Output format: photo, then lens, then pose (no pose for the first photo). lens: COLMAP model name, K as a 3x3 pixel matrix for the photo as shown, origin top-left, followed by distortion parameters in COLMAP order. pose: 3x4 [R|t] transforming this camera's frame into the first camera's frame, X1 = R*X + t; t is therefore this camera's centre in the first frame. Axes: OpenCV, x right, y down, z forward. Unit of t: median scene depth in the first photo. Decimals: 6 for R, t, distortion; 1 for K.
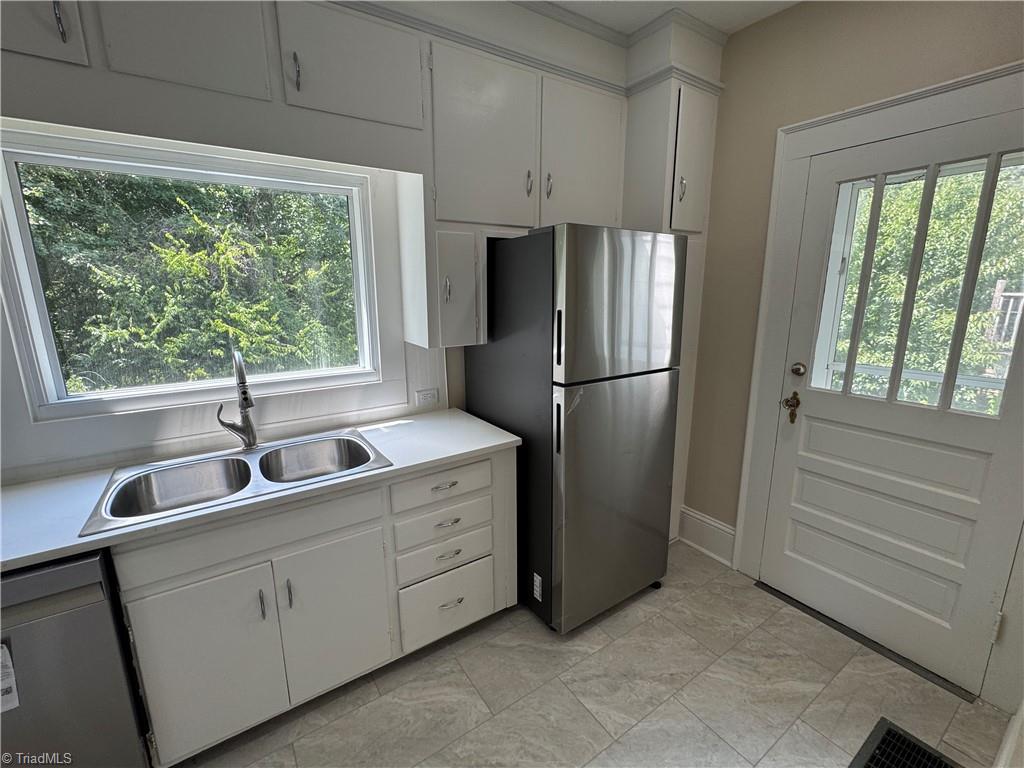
lens RADIAL K [[442.9, 0, 510.6], [0, 442.9, 382.6], [0, 0, 1]] dist [-0.001510, 0.000157]
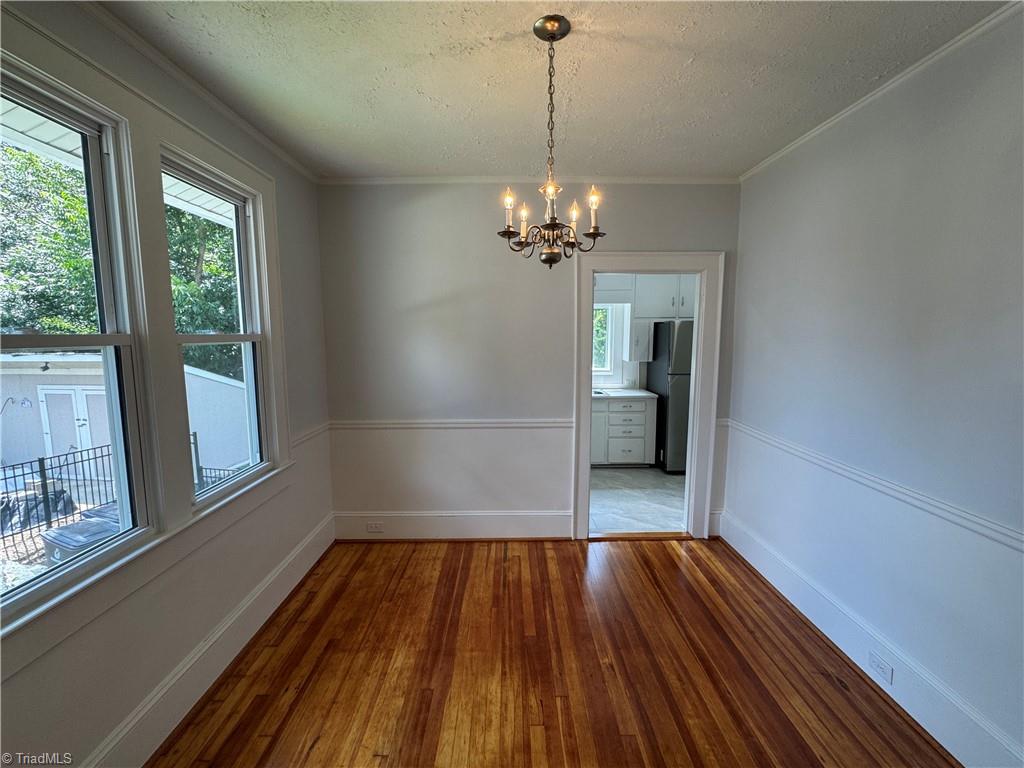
lens RADIAL K [[442.9, 0, 510.6], [0, 442.9, 382.6], [0, 0, 1]] dist [-0.001510, 0.000157]
pose [[0.834093, 0.065884, -0.547675, 0.728941], [-0.116591, 0.991468, -0.058293, 0.303287], [0.539162, 0.112476, 0.834658, -1.716522]]
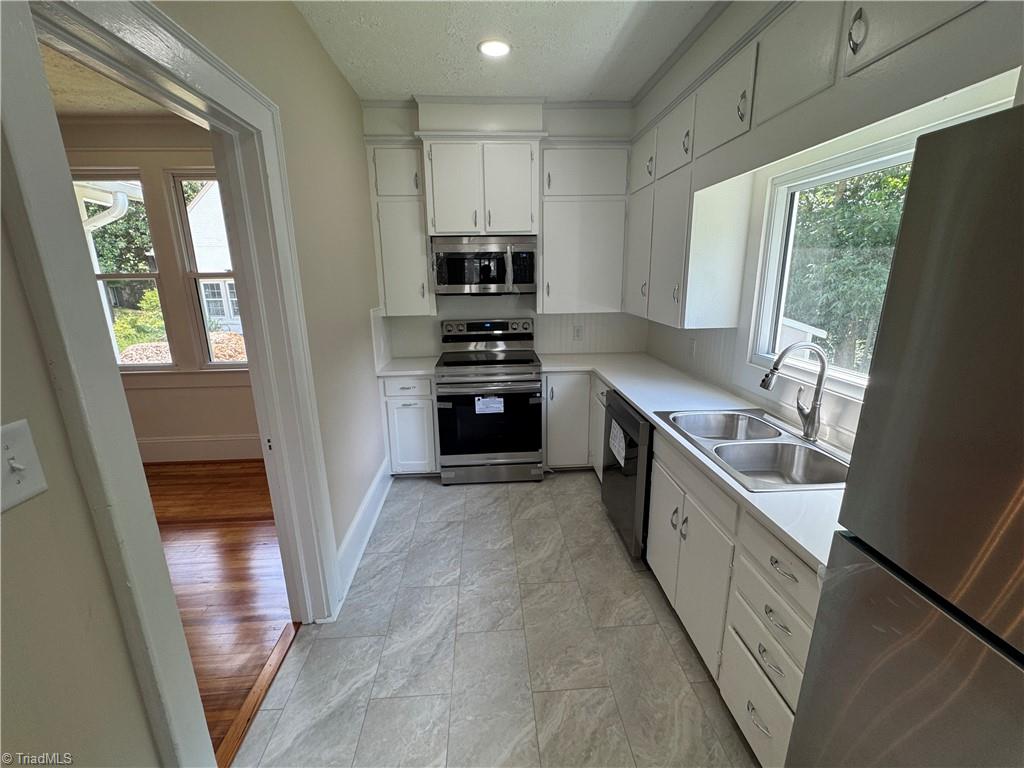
lens RADIAL K [[442.9, 0, 510.6], [0, 442.9, 382.6], [0, 0, 1]] dist [-0.001510, 0.000157]
pose [[-0.502708, 0.223034, -0.835189, 0.534637], [-0.161938, 0.924743, 0.344421, -0.193722], [0.849153, 0.308393, -0.428758, 0.750836]]
